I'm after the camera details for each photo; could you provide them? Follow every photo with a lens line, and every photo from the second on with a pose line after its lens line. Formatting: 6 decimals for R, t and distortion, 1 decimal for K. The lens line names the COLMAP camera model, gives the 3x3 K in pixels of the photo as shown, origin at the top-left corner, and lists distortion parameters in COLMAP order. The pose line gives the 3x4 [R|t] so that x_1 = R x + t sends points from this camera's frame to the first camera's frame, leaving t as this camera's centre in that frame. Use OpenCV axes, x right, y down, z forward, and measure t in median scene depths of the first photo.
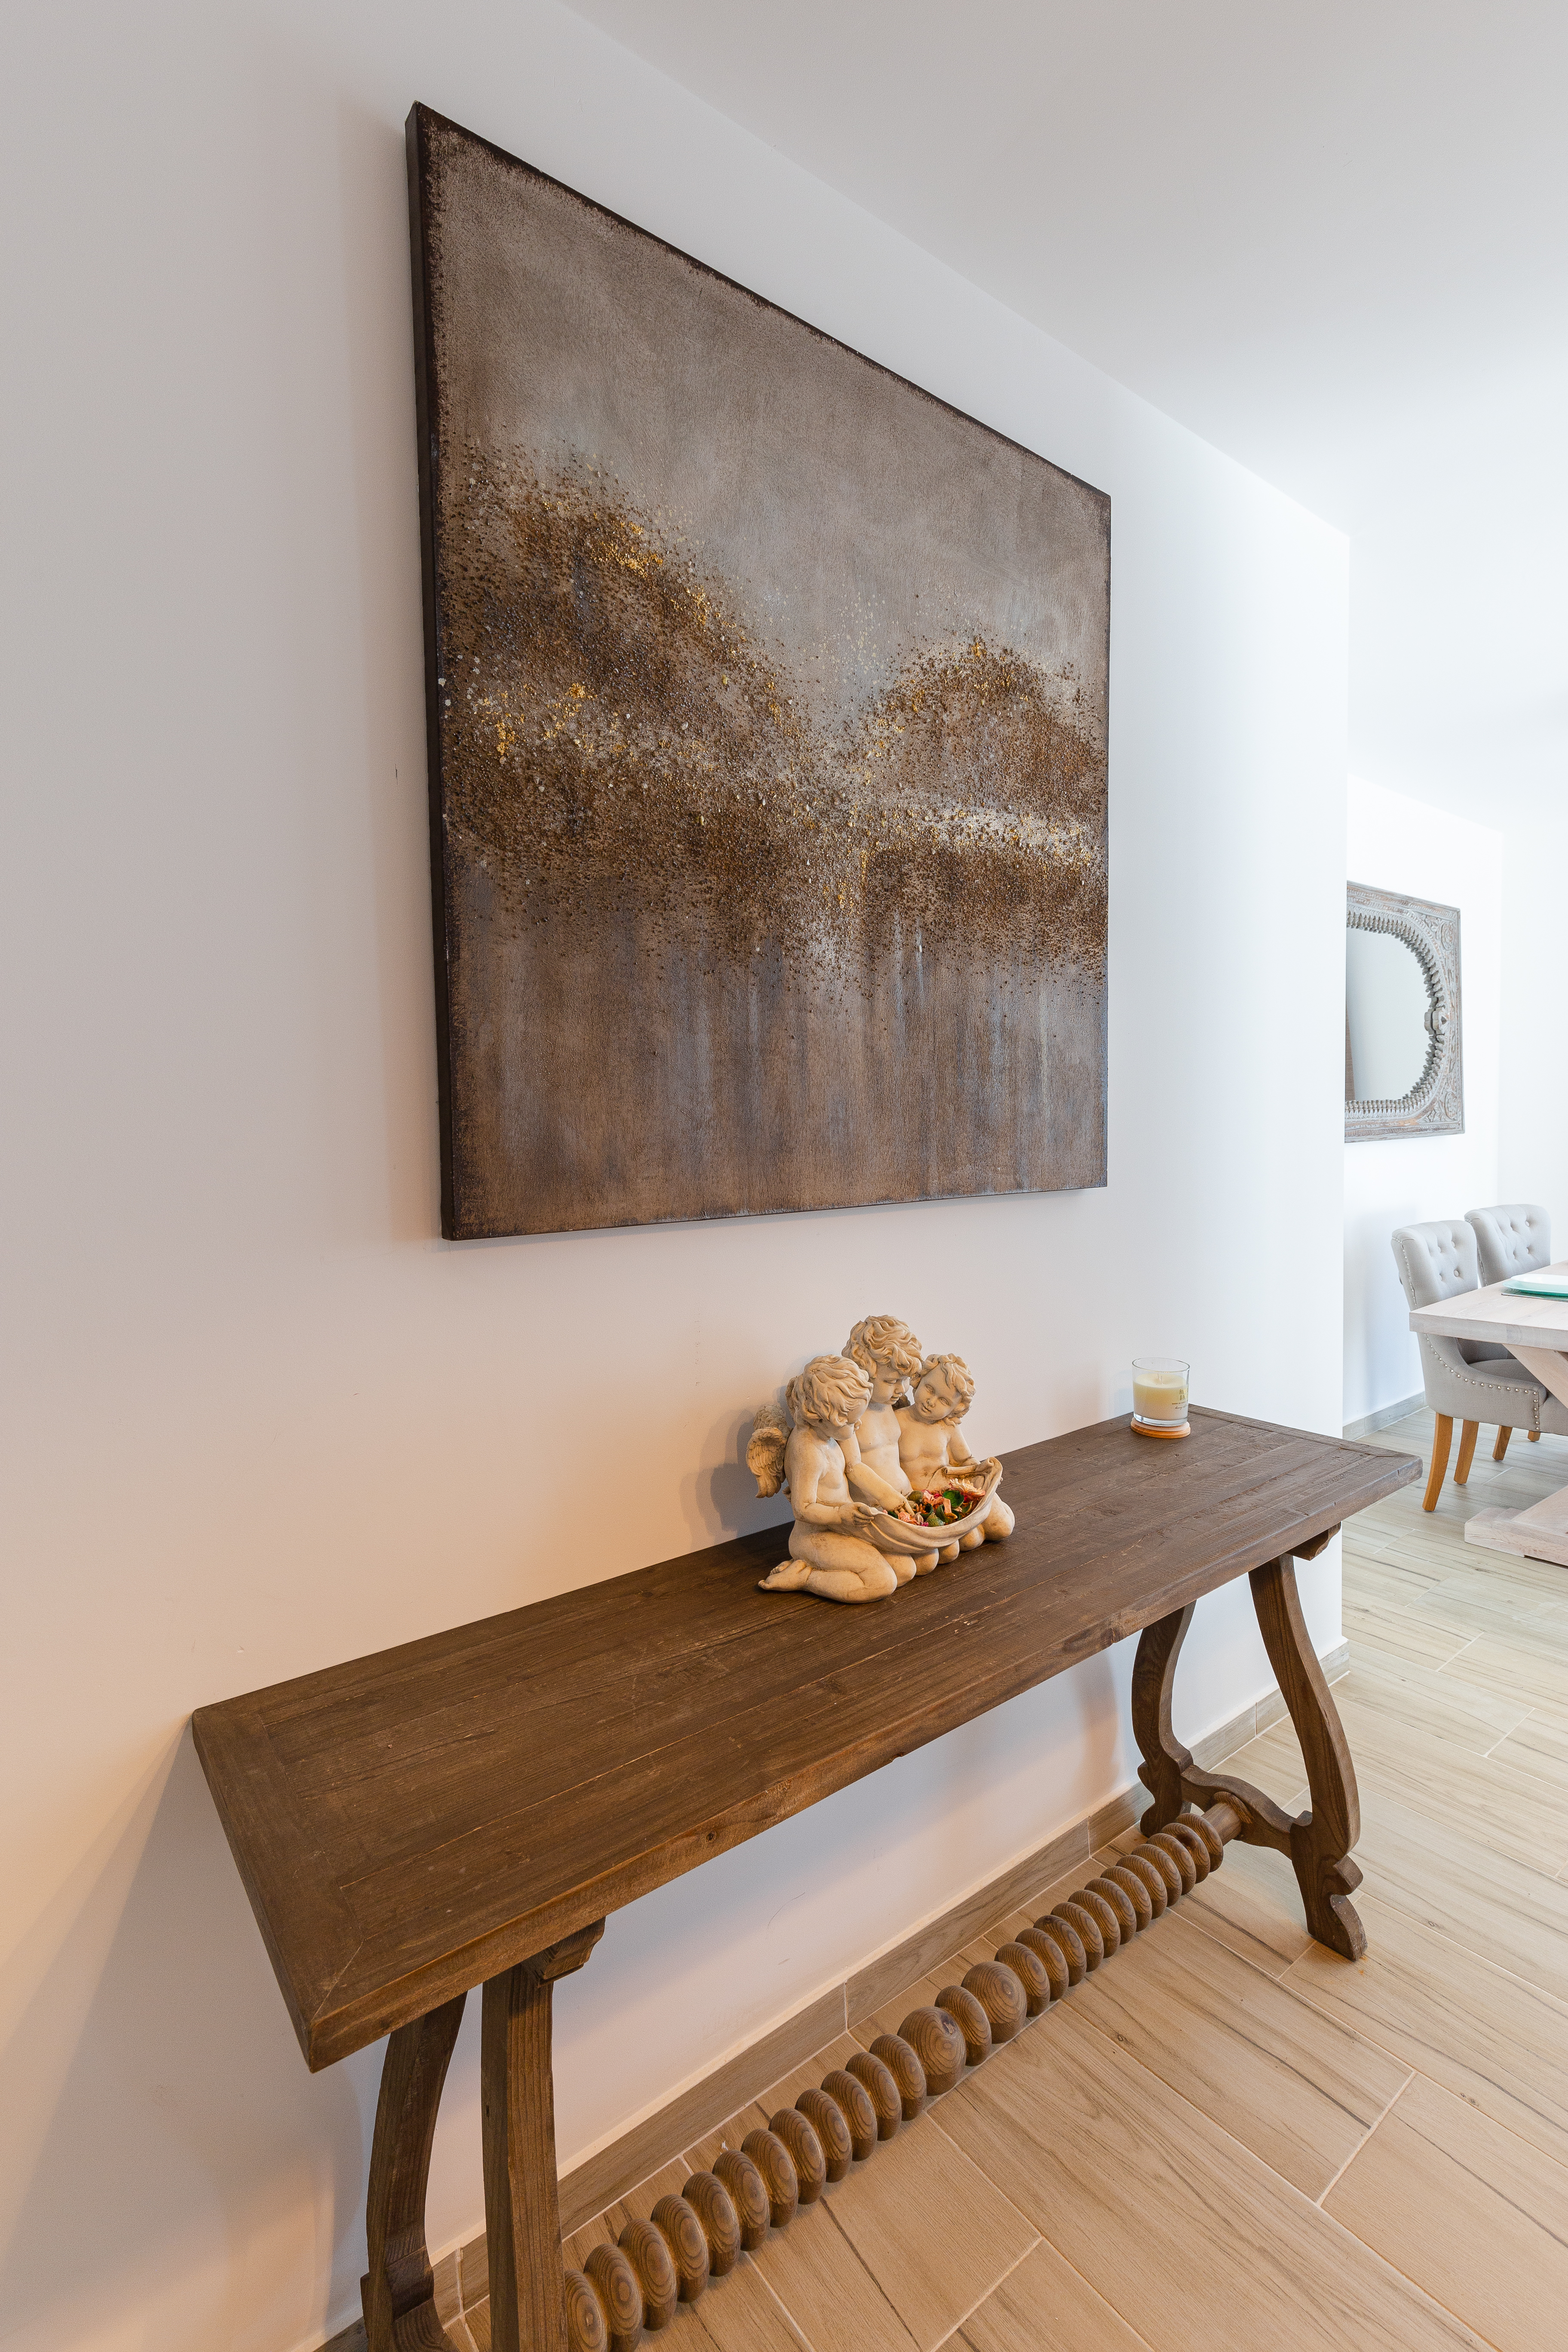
lens RADIAL K [[1085.4, 0, 771.3], [0, 1085.4, 1158.1], [0, 0, 1]] dist [0.006366, -0.001954]
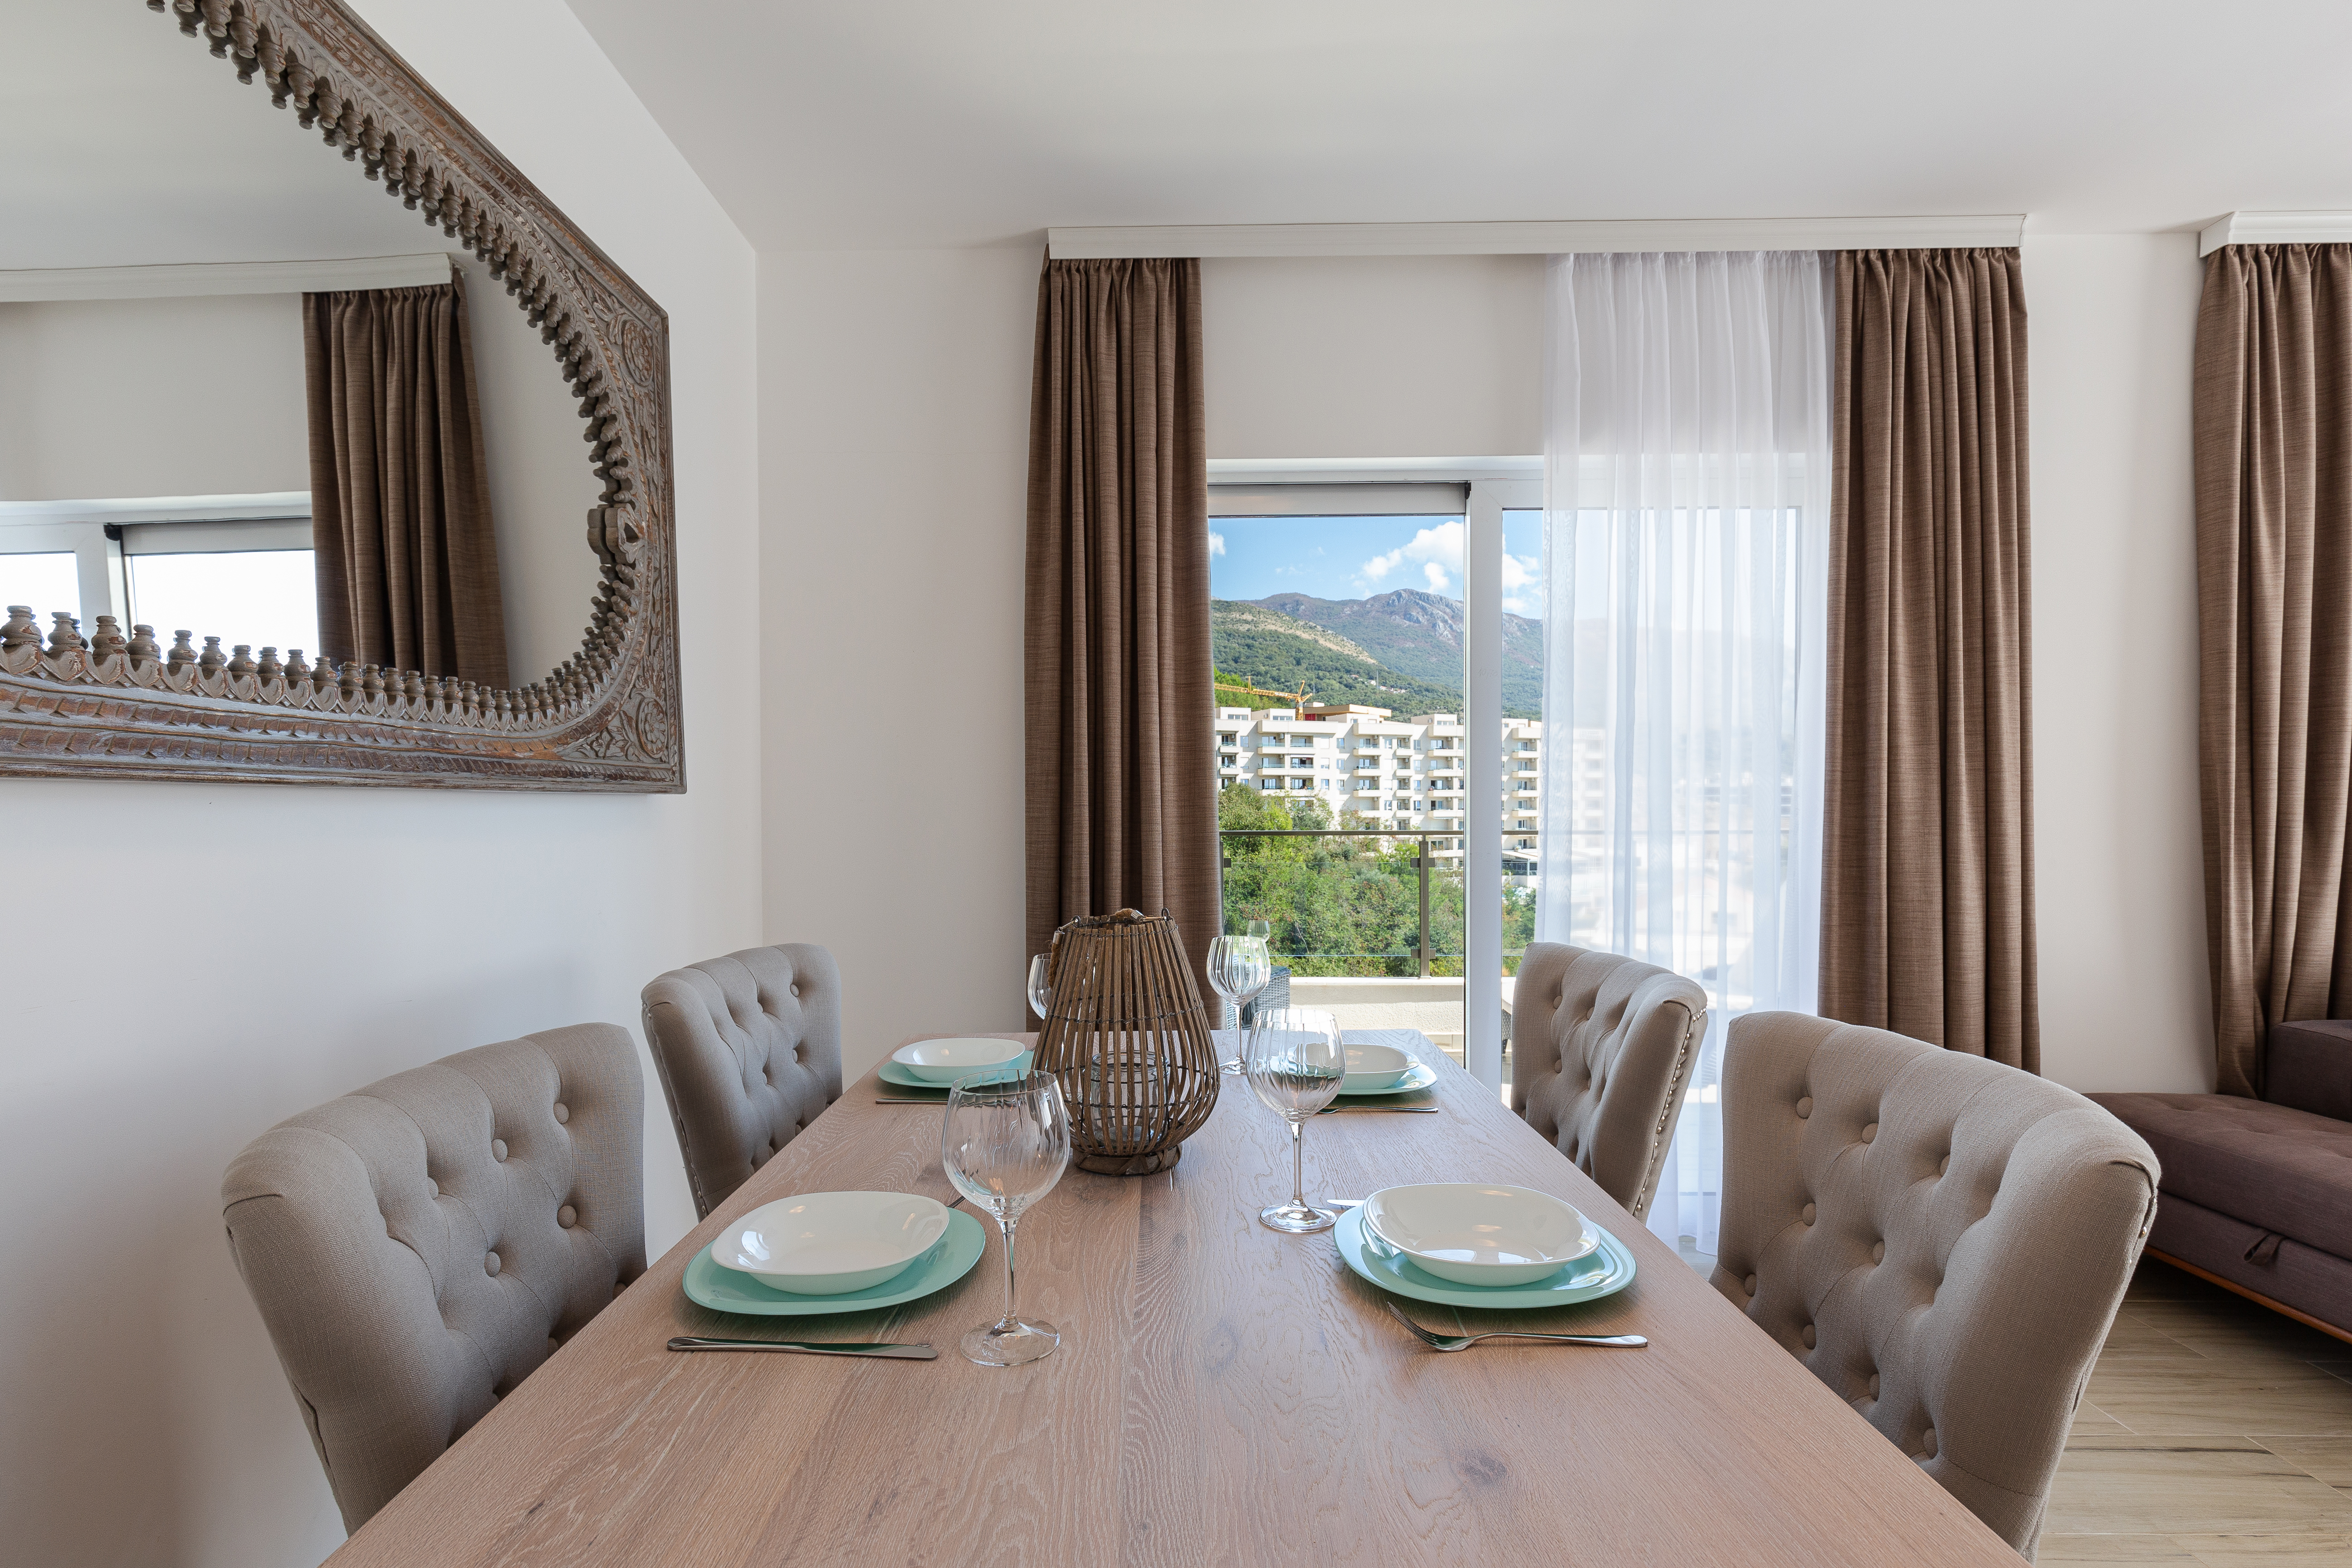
lens RADIAL K [[1147.4, 0, 1143.4], [0, 1147.4, 831.3], [0, 0, 1]] dist [-0.005347, 0.000967]
pose [[0.643016, 0.001076, 0.765852, 0.395154], [0.027723, 0.999311, -0.024680, 0.011748], [-0.765351, 0.037102, 0.642543, 0.545334]]
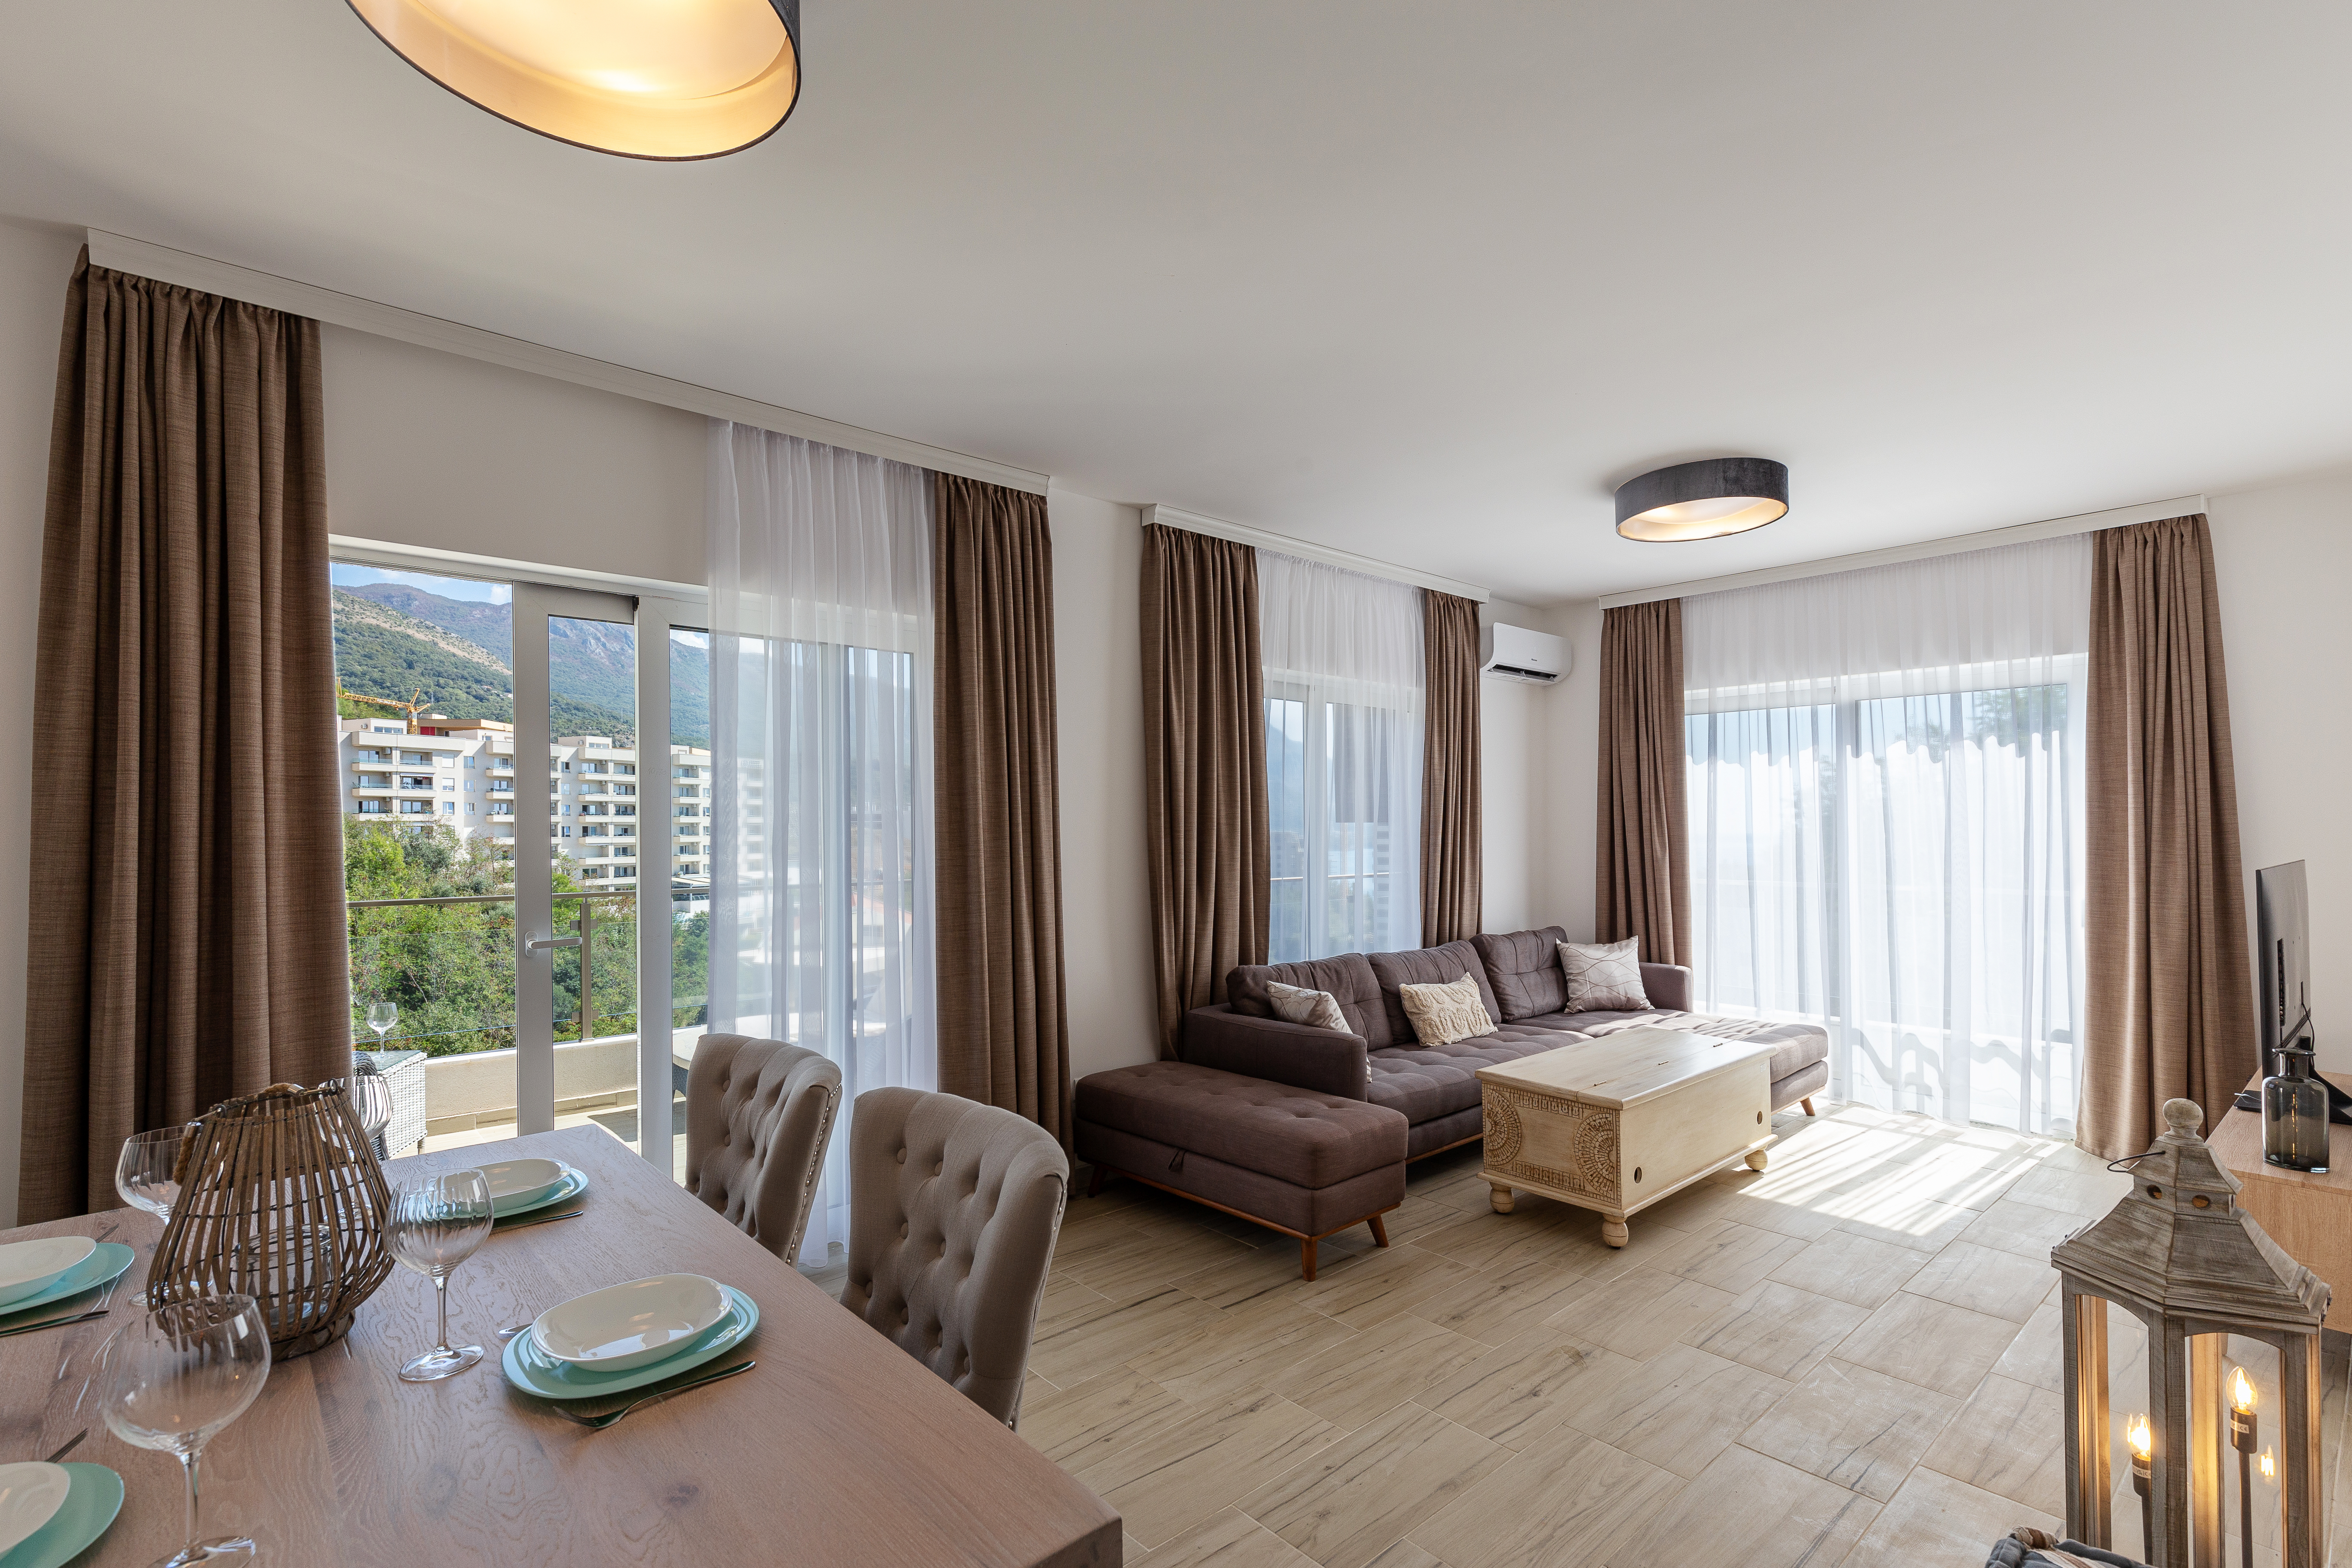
lens RADIAL K [[1085.4, 0, 1195.4], [0, 1085.4, 828.8], [0, 0, 1]] dist [0.006366, -0.001954]
pose [[-0.060015, 0.018378, 0.998028, 0.323258], [0.054968, 0.998374, -0.015079, -0.025591], [-0.996683, 0.053955, -0.060927, 0.518964]]
